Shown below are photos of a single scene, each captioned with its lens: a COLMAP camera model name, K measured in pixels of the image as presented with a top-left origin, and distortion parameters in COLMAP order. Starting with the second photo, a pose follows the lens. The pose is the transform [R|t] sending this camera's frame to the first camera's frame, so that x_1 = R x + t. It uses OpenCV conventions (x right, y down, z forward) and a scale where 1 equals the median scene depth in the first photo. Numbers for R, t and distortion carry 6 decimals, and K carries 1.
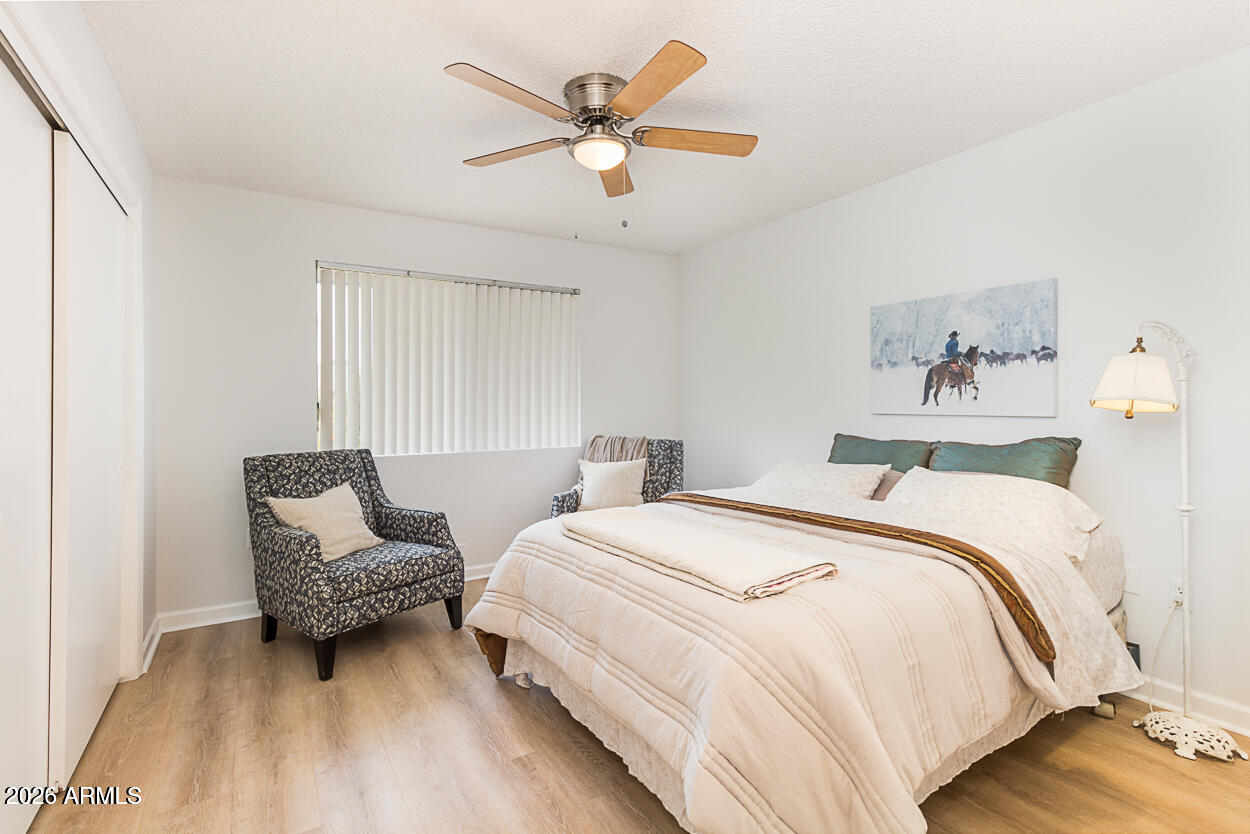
lens RADIAL K [[593.4, 0, 627.7], [0, 593.4, 400.5], [0, 0, 1]] dist [0.001150, 0.000471]
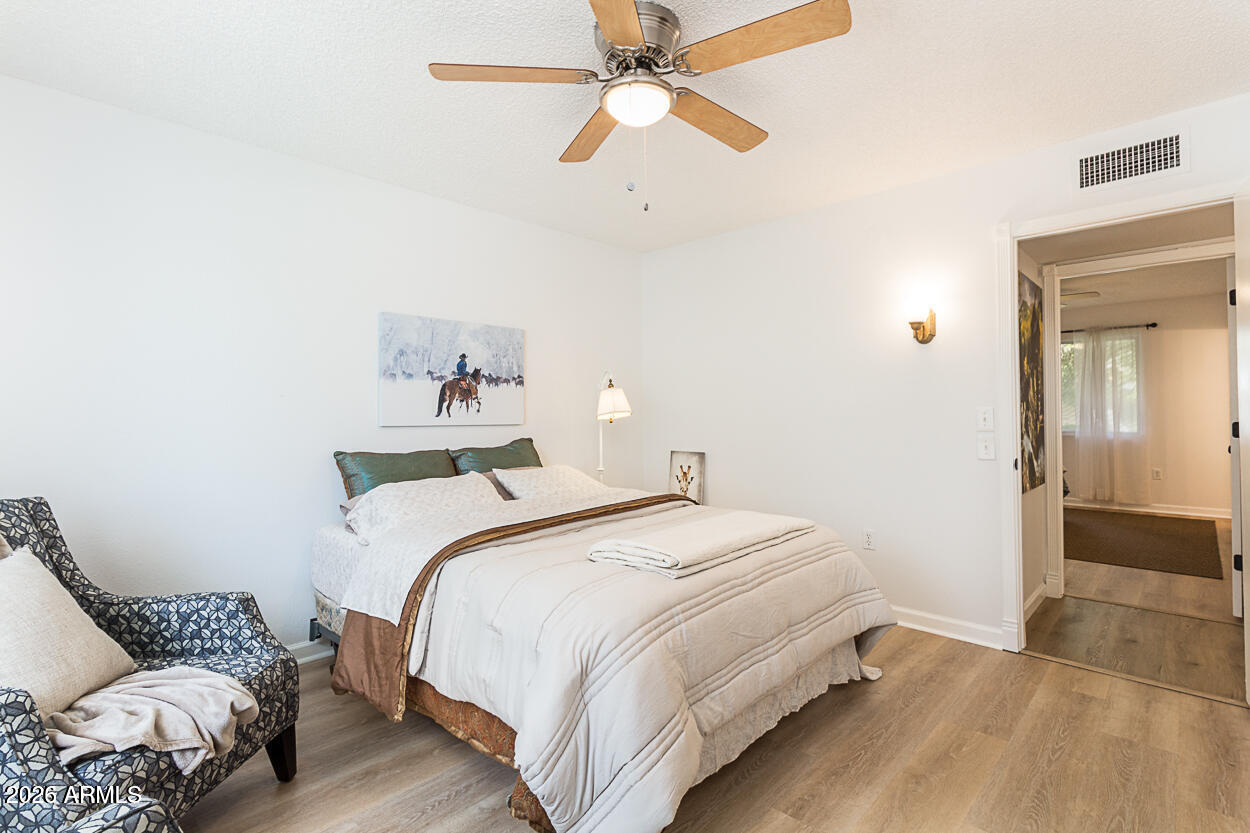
lens RADIAL K [[593.4, 0, 627.7], [0, 593.4, 400.0], [0, 0, 1]] dist [0.001150, 0.000471]
pose [[-0.244215, 0.032204, 0.969186, -0.664255], [0.002335, 0.999465, -0.032621, 0.013886], [-0.969718, -0.005704, -0.244160, 0.974903]]
